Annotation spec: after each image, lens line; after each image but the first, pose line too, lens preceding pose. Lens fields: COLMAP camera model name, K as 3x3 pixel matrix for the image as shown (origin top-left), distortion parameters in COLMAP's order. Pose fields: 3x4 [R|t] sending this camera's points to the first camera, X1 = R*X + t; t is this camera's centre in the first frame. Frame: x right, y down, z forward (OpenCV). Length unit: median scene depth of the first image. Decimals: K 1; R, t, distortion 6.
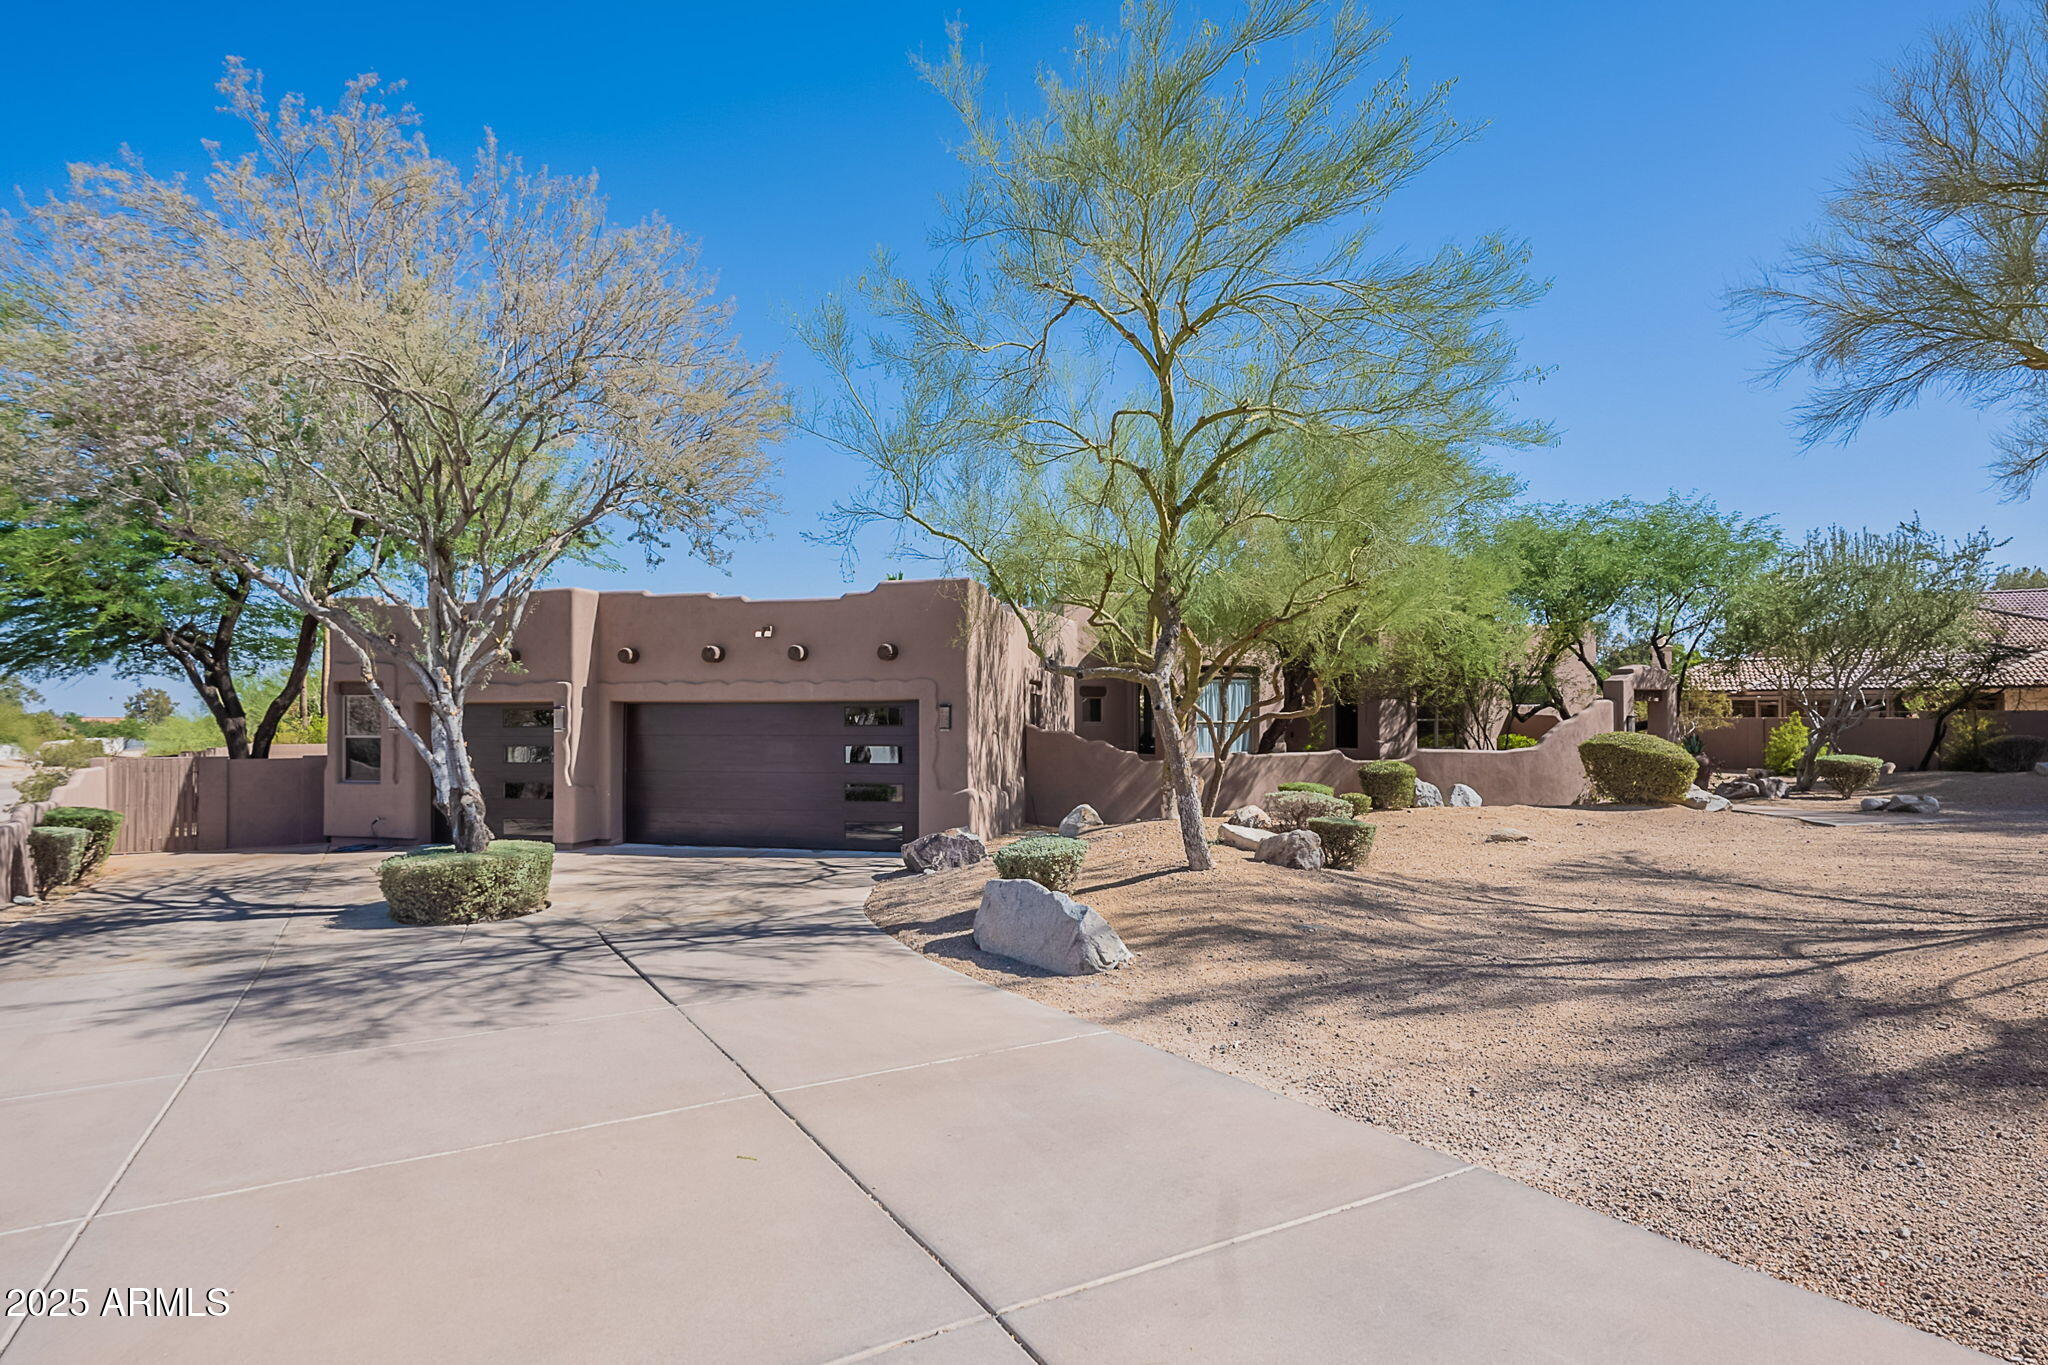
lens RADIAL K [[907.8, 0, 1024.0], [0, 907.8, 682.5], [0, 0, 1]] dist [0.001074, 0.000086]
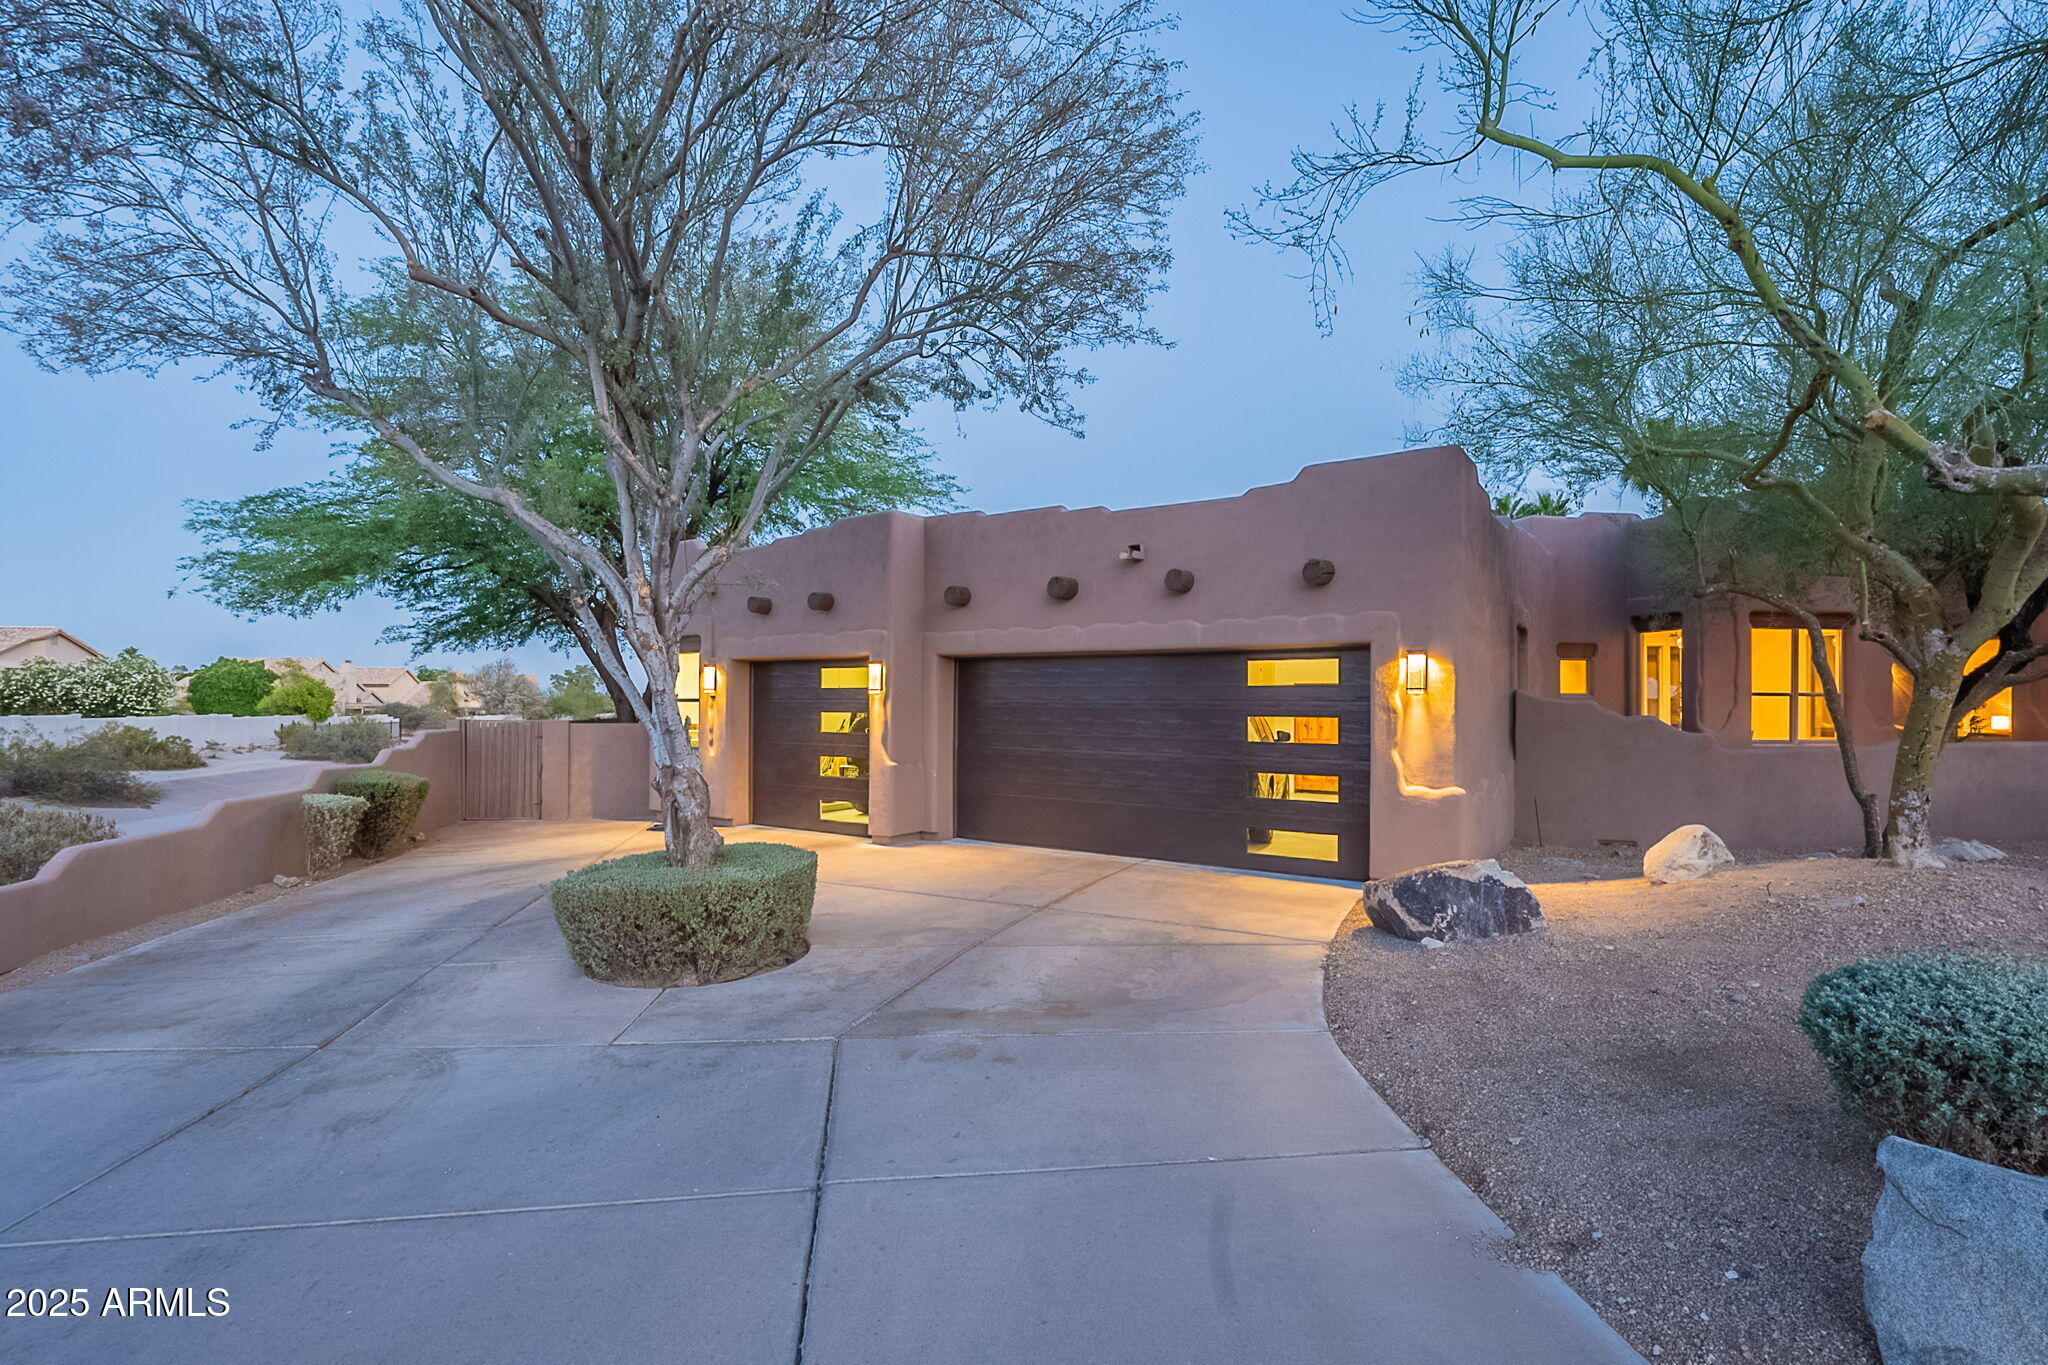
lens RADIAL K [[907.8, 0, 1024.0], [0, 907.8, 682.5], [0, 0, 1]] dist [0.001074, 0.000086]
pose [[0.925261, 0.001473, -0.379327, -0.099201], [0.007016, 0.999755, 0.020995, 0.031580], [0.379265, -0.022087, 0.925024, 0.323704]]
